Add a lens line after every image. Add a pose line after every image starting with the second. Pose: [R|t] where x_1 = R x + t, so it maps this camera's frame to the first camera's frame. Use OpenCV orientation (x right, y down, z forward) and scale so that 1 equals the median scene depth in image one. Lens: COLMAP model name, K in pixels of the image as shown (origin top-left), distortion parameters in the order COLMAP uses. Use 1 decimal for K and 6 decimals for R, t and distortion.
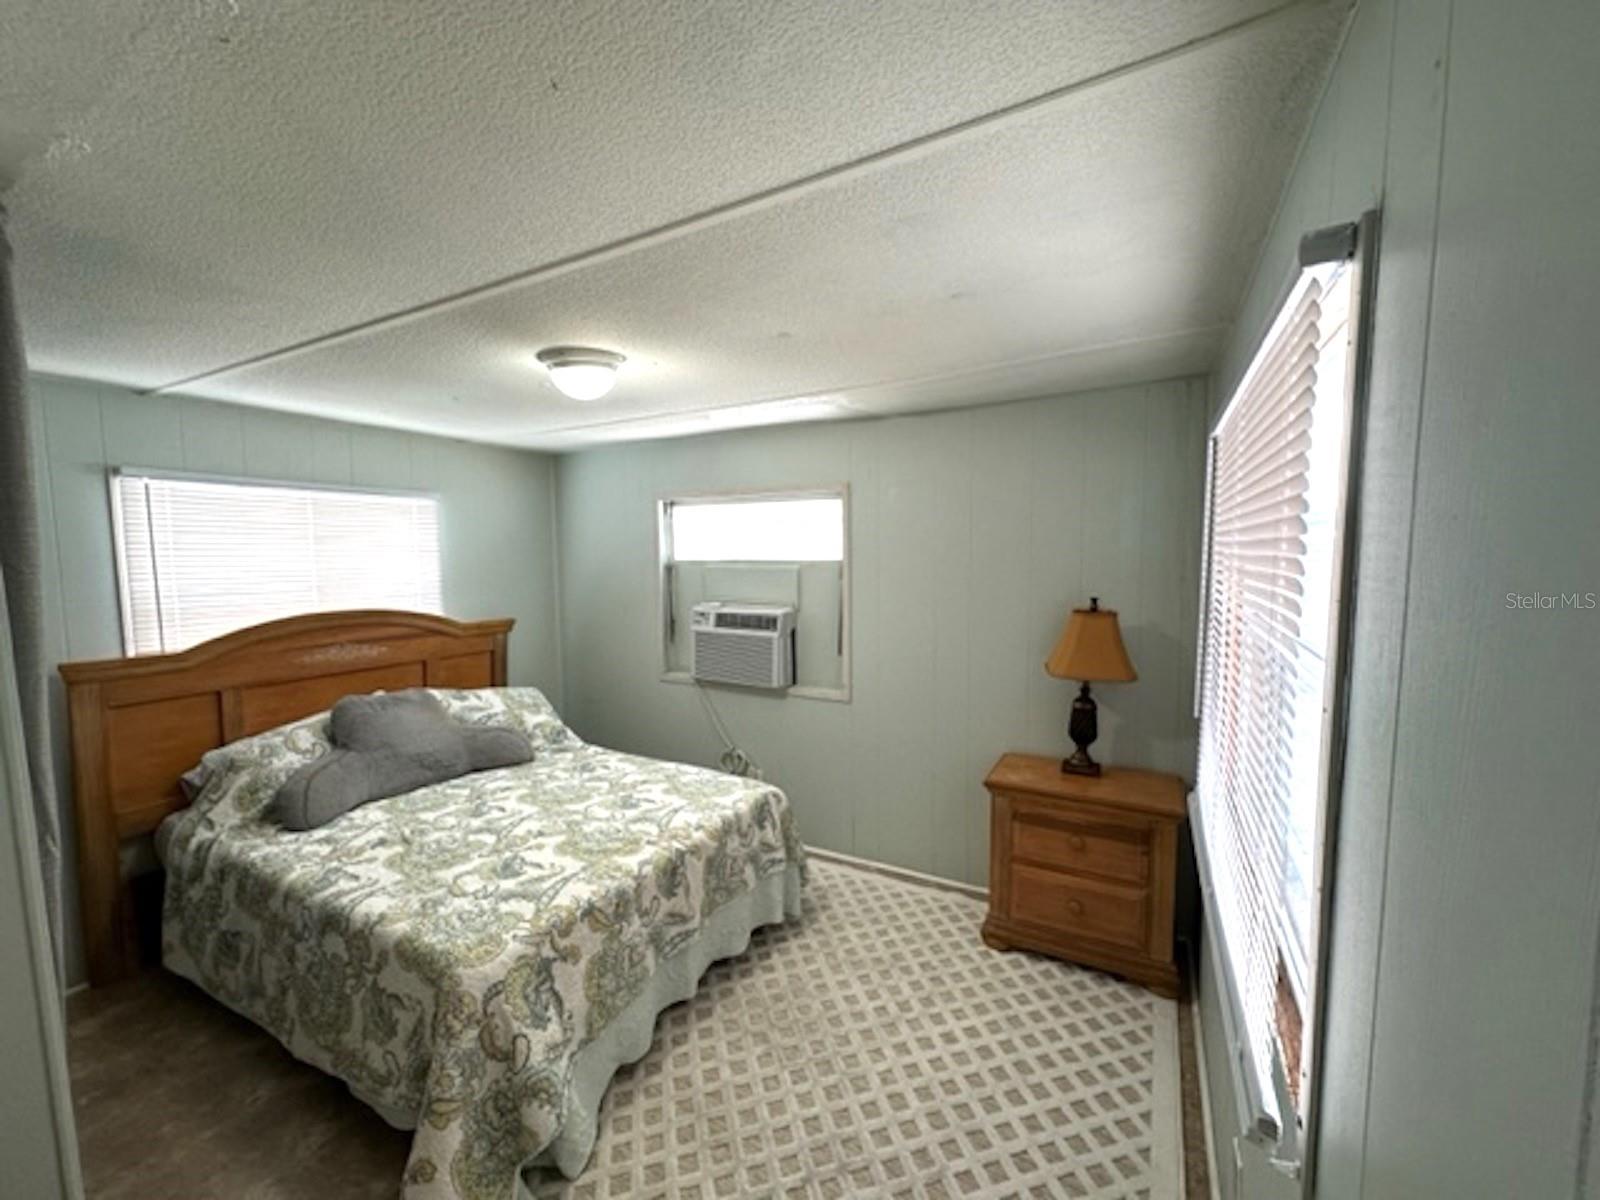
lens RADIAL K [[635.0, 0, 801.4], [0, 635.0, 604.6], [0, 0, 1]] dist [-0.001990, -0.000313]
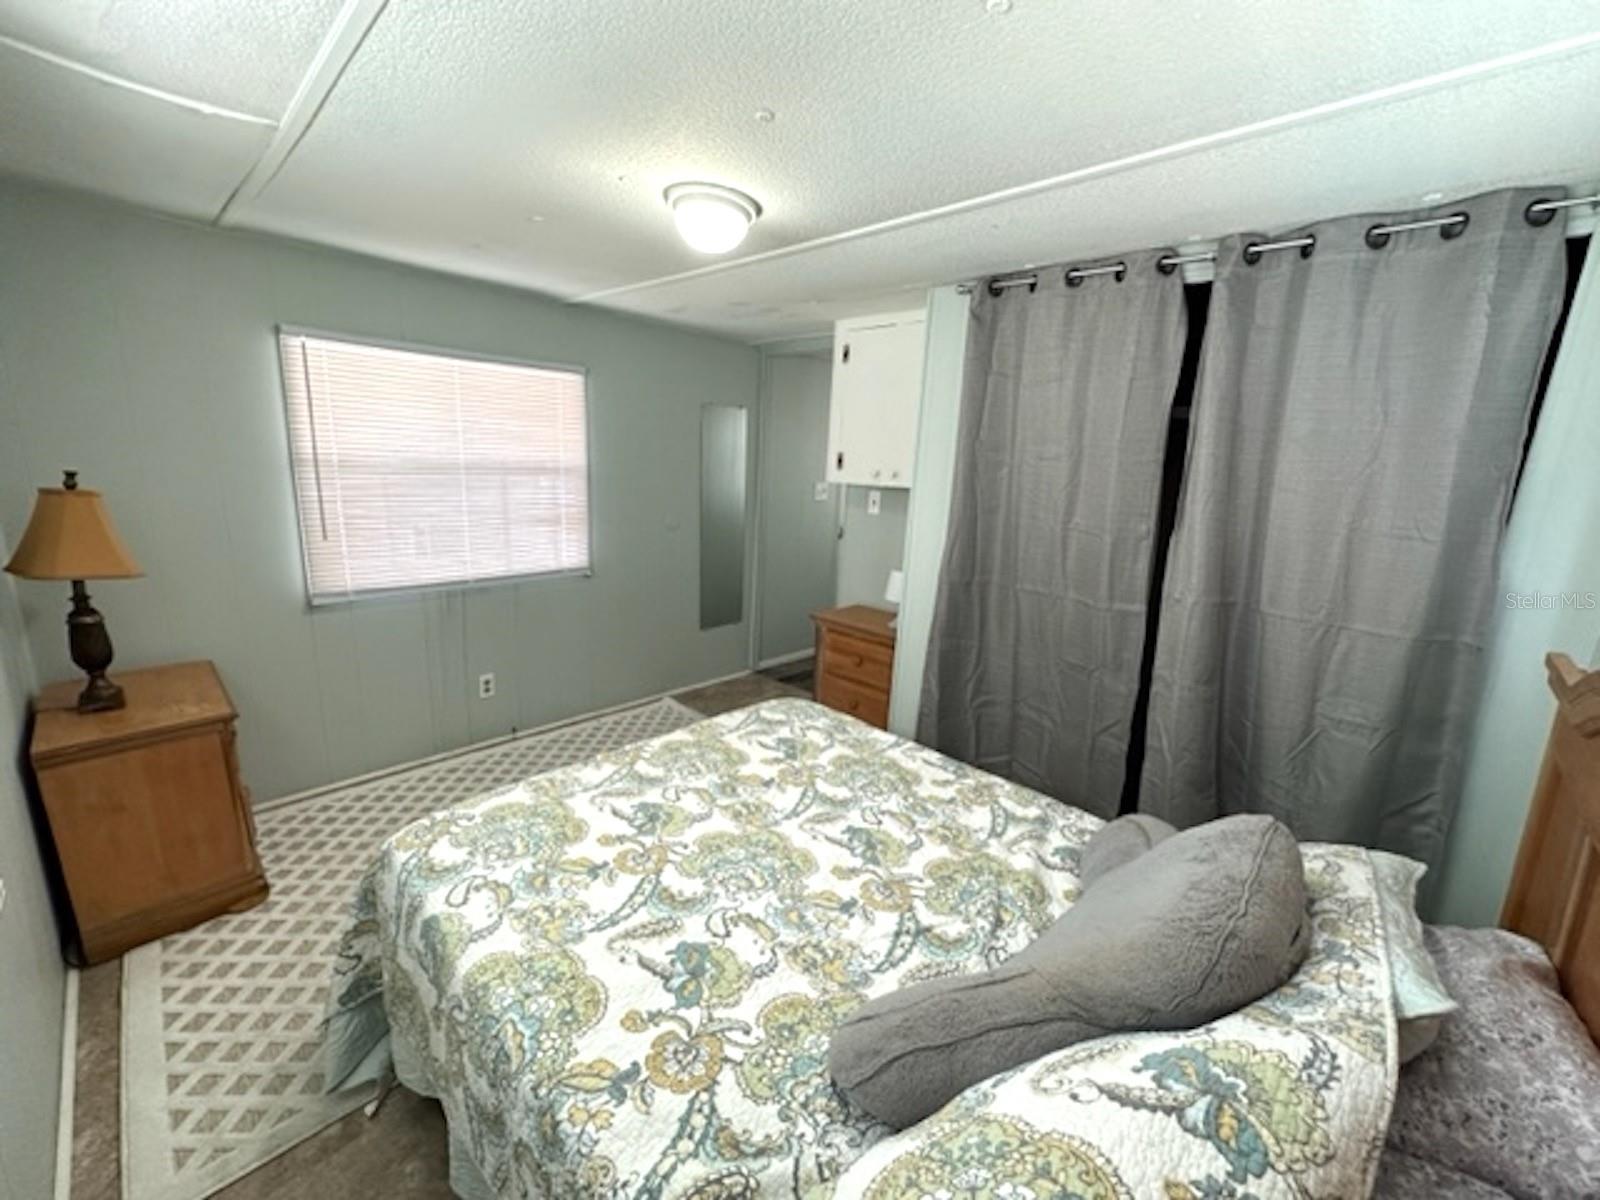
lens RADIAL K [[635.0, 0, 802.6], [0, 635.0, 588.5], [0, 0, 1]] dist [-0.001990, -0.000313]
pose [[-0.967620, -0.086319, 0.237193, -0.605957], [-0.016528, 0.959359, 0.281704, -0.111528], [-0.251870, 0.268662, -0.929722, 1.623997]]
